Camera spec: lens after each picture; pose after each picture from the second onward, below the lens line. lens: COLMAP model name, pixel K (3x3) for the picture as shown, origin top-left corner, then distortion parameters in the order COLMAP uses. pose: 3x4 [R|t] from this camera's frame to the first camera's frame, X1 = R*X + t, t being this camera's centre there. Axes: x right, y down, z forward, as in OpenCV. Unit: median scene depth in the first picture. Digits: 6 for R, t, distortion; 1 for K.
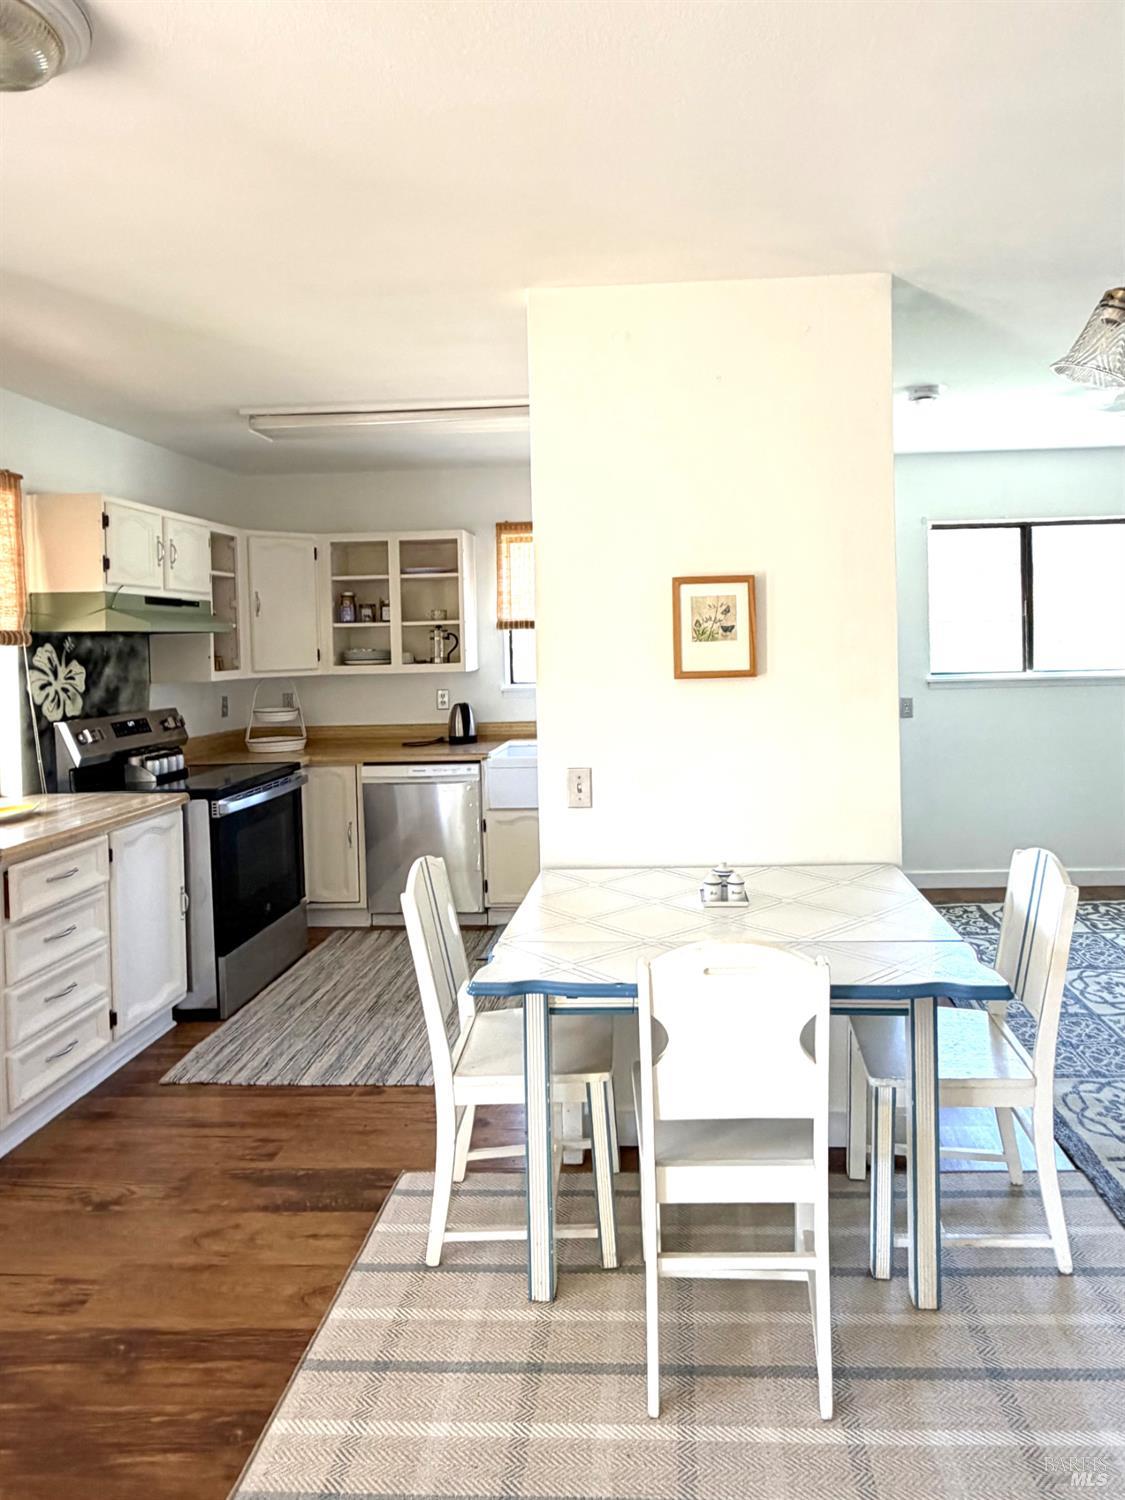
lens RADIAL K [[877.9, 0, 650.1], [0, 877.9, 670.6], [0, 0, 1]] dist [0.001828, 0.000154]
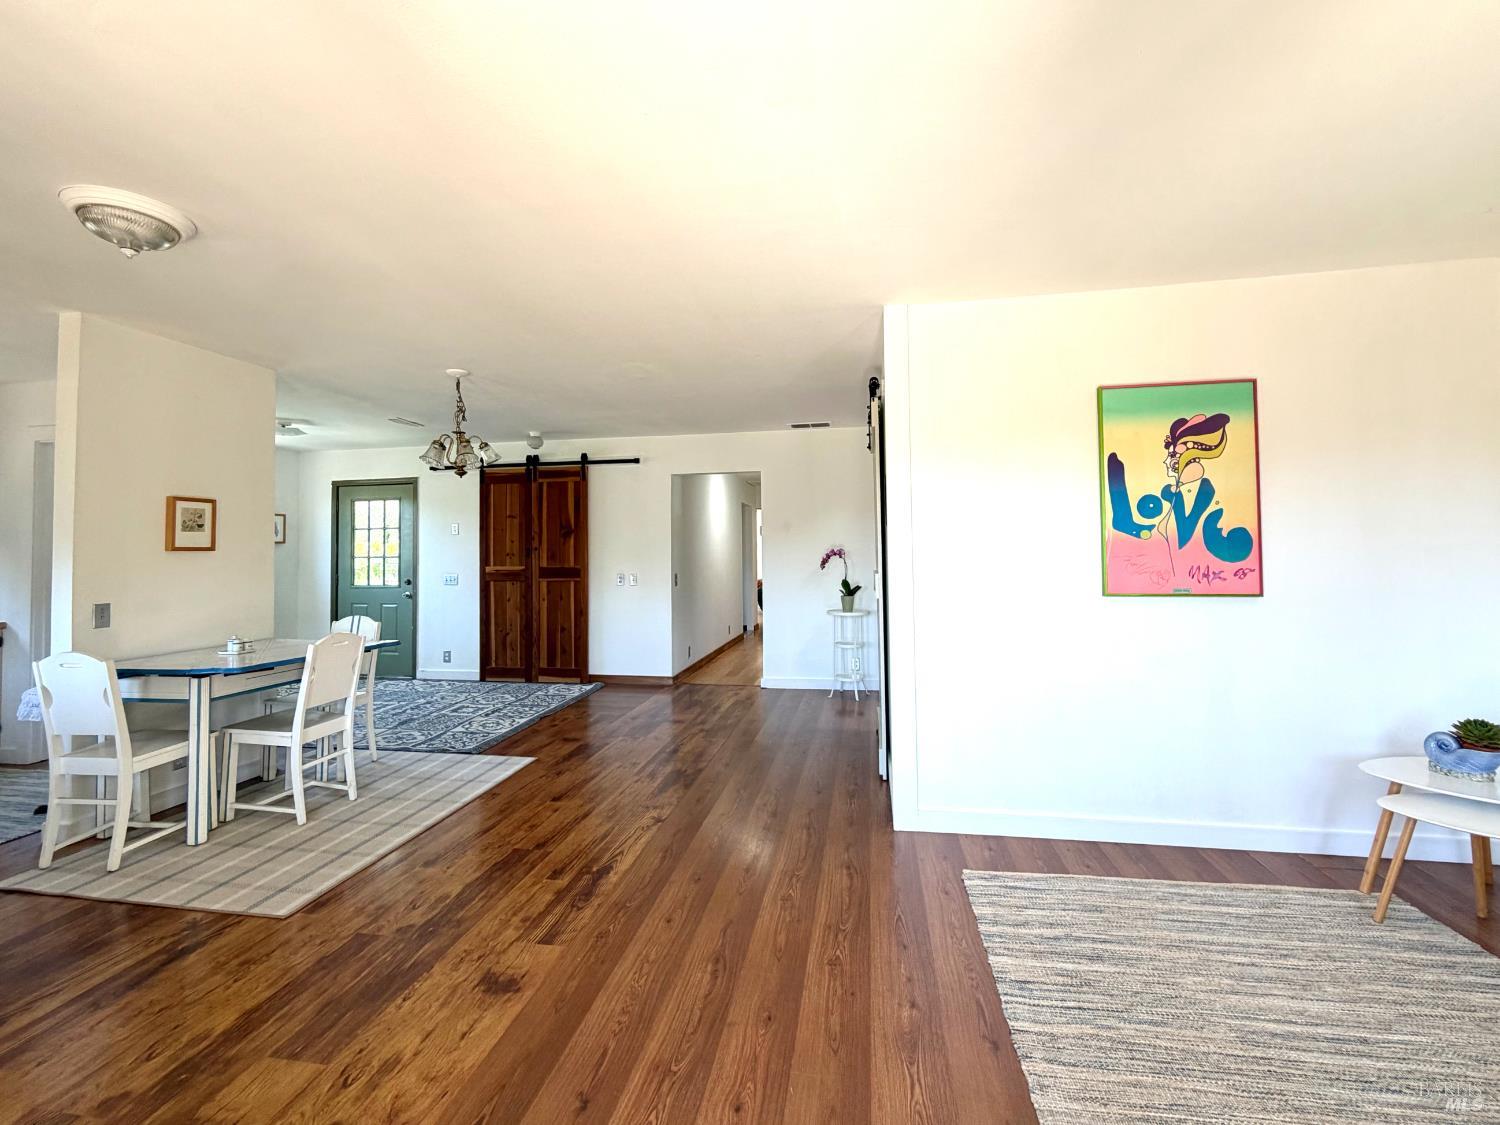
lens RADIAL K [[662.4, 0, 750.3], [0, 662.4, 534.7], [0, 0, 1]] dist [0.000128, 0.000280]
pose [[0.138418, 0.051209, 0.989049, -0.613404], [0.044959, 0.997308, -0.057928, 0.057688], [-0.989353, 0.052485, 0.135743, -0.210005]]
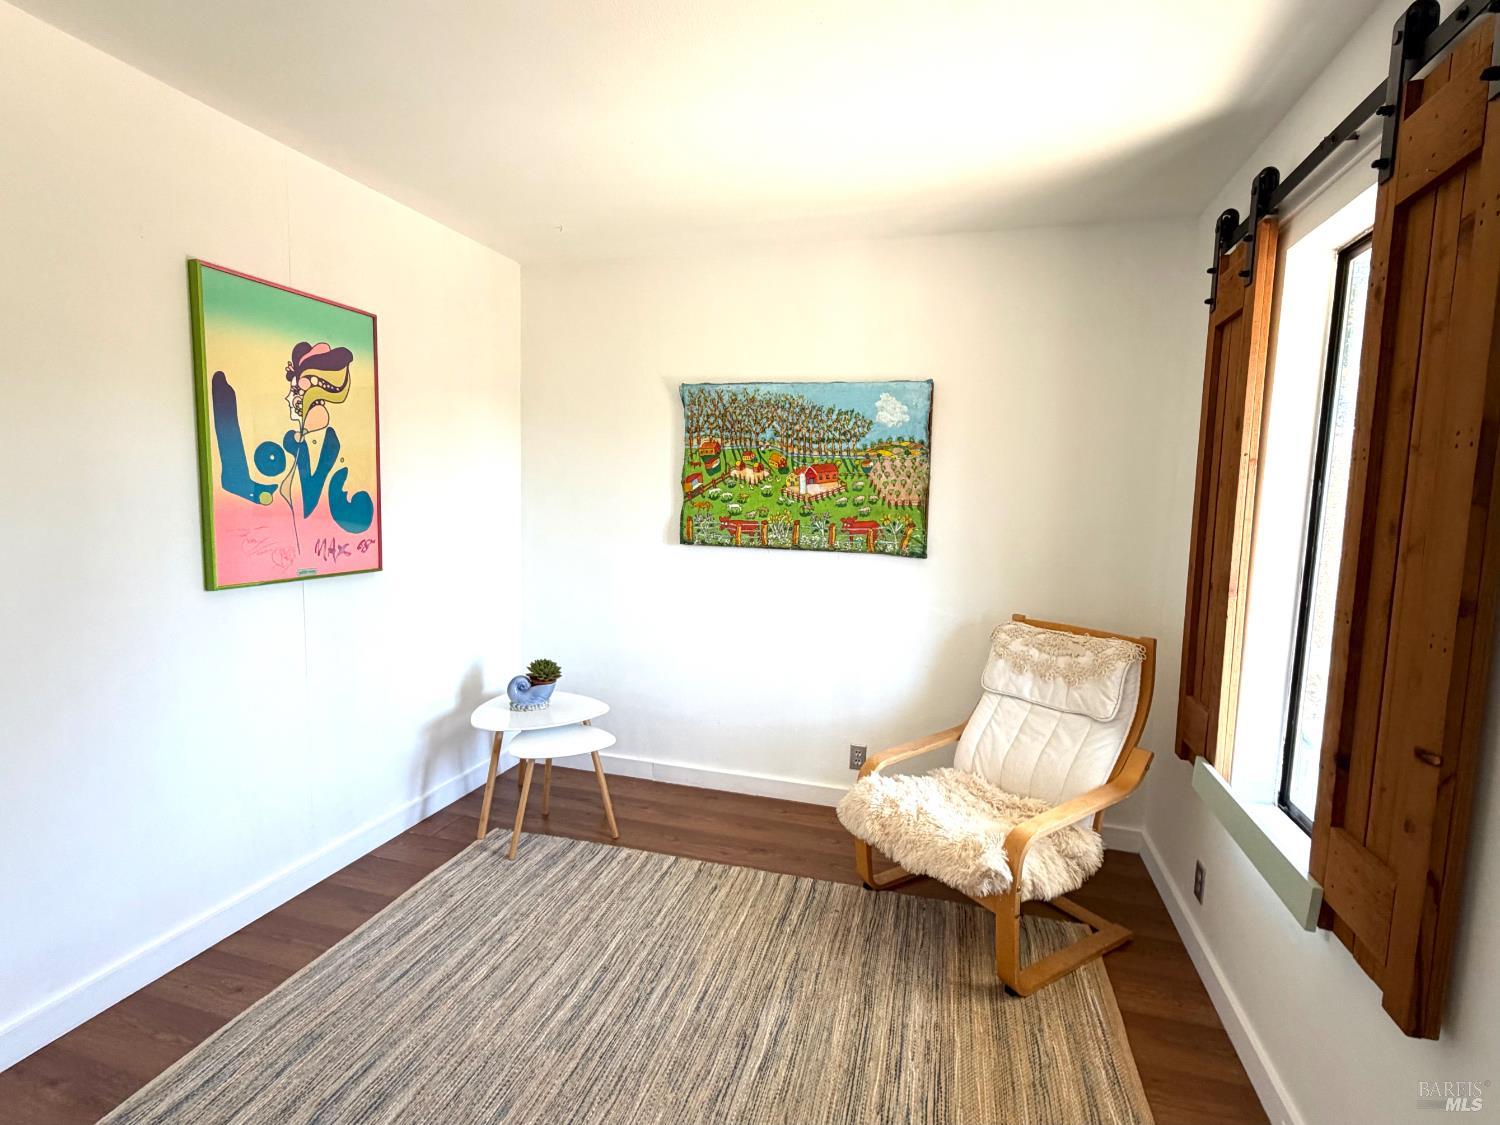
lens RADIAL K [[712.0, 0, 759.8], [0, 712.0, 569.2], [0, 0, 1]] dist [0.000758, -0.000107]
pose [[-0.971125, -0.028111, 0.236910, -0.387092], [0.004753, 0.990557, 0.137020, 0.022613], [-0.238524, 0.134190, -0.961821, -0.110471]]
